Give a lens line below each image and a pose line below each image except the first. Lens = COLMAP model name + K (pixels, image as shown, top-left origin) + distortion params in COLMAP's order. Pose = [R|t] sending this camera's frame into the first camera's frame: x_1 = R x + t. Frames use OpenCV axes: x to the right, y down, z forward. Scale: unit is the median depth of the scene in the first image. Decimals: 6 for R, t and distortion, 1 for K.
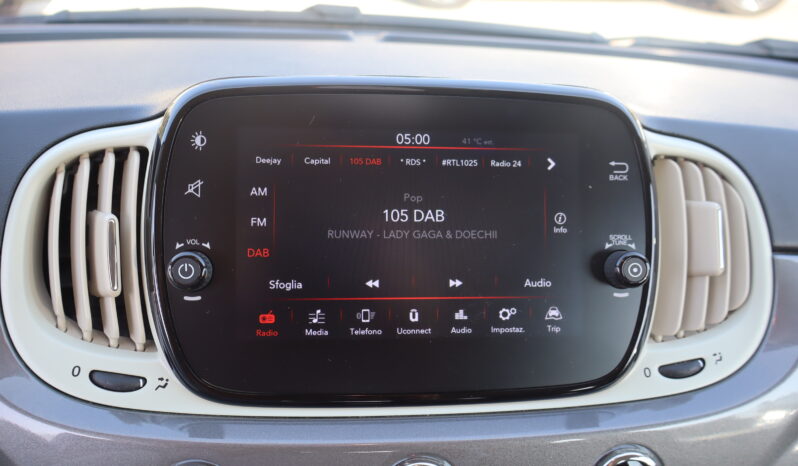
lens RADIAL K [[670.1, 0, 399.0], [0, 670.1, 233.0], [0, 0, 1]] dist [-0.004924, -0.001373]
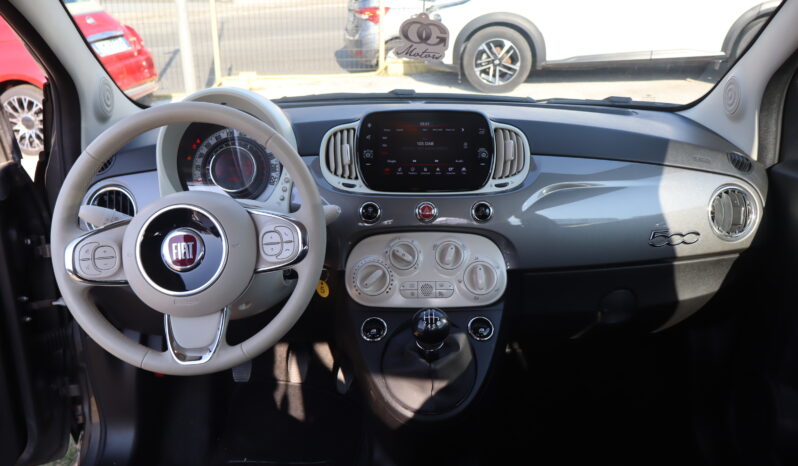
lens RADIAL K [[670.1, 0, 399.0], [0, 670.1, 233.0], [0, 0, 1]] dist [-0.004924, -0.001373]
pose [[0.994893, -0.016854, -0.099522, 0.238470], [0.005635, 0.993697, -0.111957, 0.882248], [0.100782, 0.110824, 0.988717, -2.644737]]
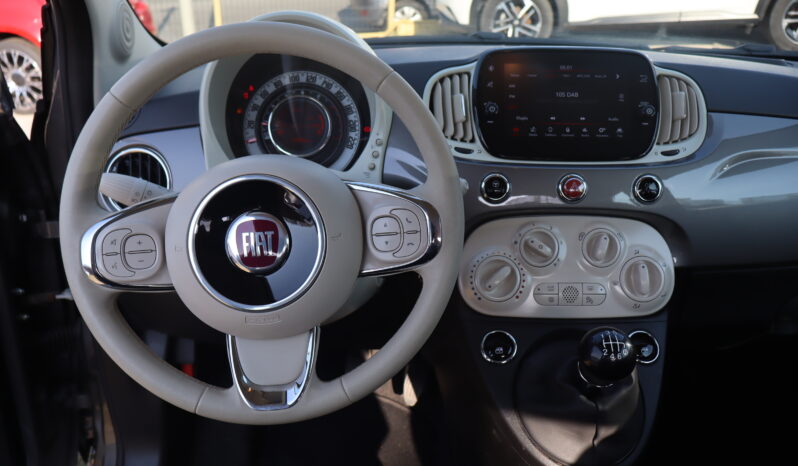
lens RADIAL K [[670.1, 0, 399.0], [0, 670.1, 233.0], [0, 0, 1]] dist [-0.004924, -0.001373]
pose [[0.995924, 0.000314, -0.090200, -0.413537], [-0.006058, 0.997968, -0.063422, 0.713672], [0.089996, 0.063710, 0.993902, -1.746680]]
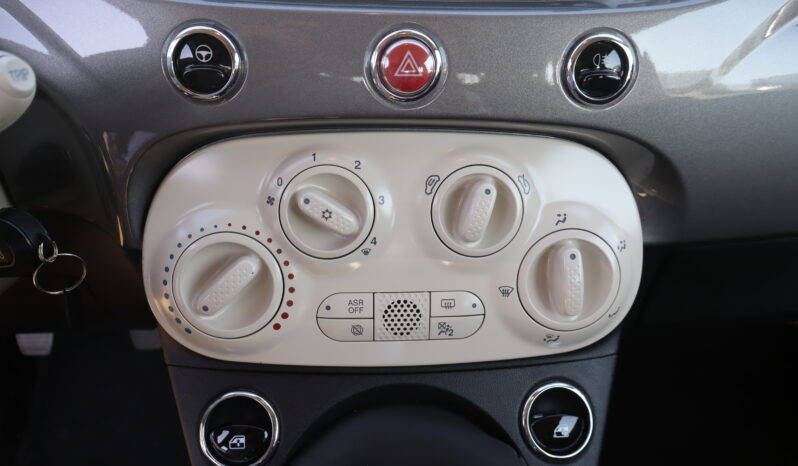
lens RADIAL K [[670.1, 0, 399.0], [0, 670.1, 233.0], [0, 0, 1]] dist [-0.004924, -0.001373]
pose [[0.998951, 0.018553, -0.041873, 0.064065], [-0.009626, 0.978905, 0.204091, 0.407301], [0.044777, -0.203474, 0.978056, -0.127198]]
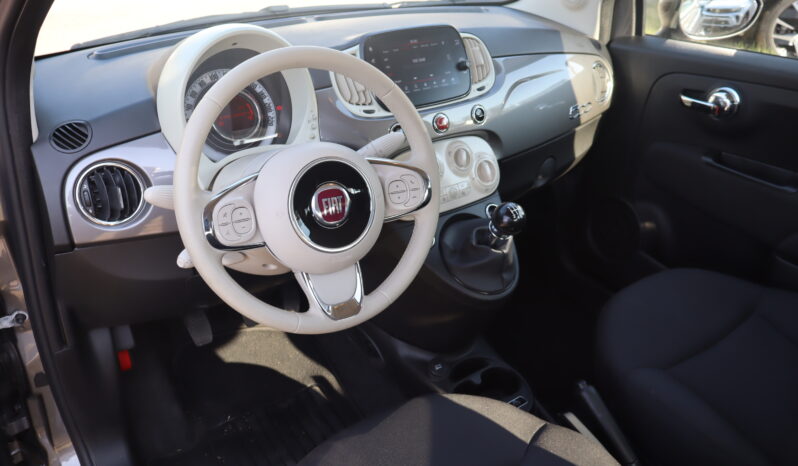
lens RADIAL K [[670.1, 0, 399.0], [0, 670.1, 233.0], [0, 0, 1]] dist [-0.004924, -0.001373]
pose [[0.866156, -0.268852, 0.421299, -2.023837], [0.243885, 0.963170, 0.113238, 0.480892], [-0.436228, 0.004667, 0.899824, -2.520475]]
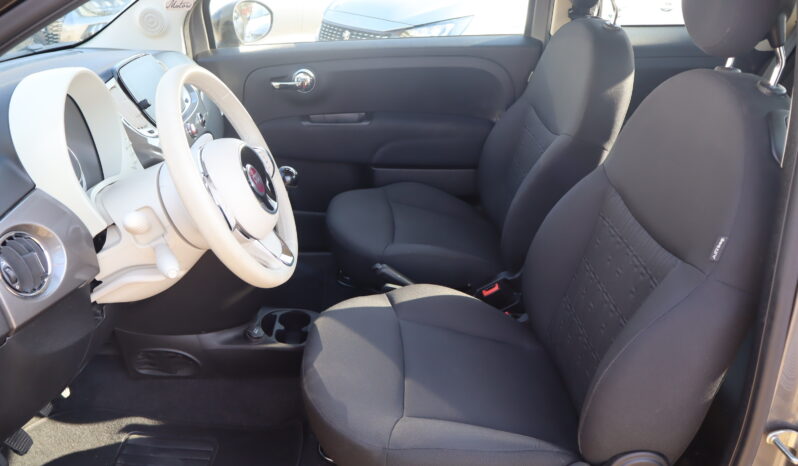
lens RADIAL K [[670.1, 0, 399.0], [0, 670.1, 233.0], [0, 0, 1]] dist [-0.004924, -0.001373]
pose [[0.050683, -0.450348, 0.891413, -4.340132], [0.441358, 0.810773, 0.384513, -0.206315], [-0.895899, 0.373944, 0.239857, -1.201846]]
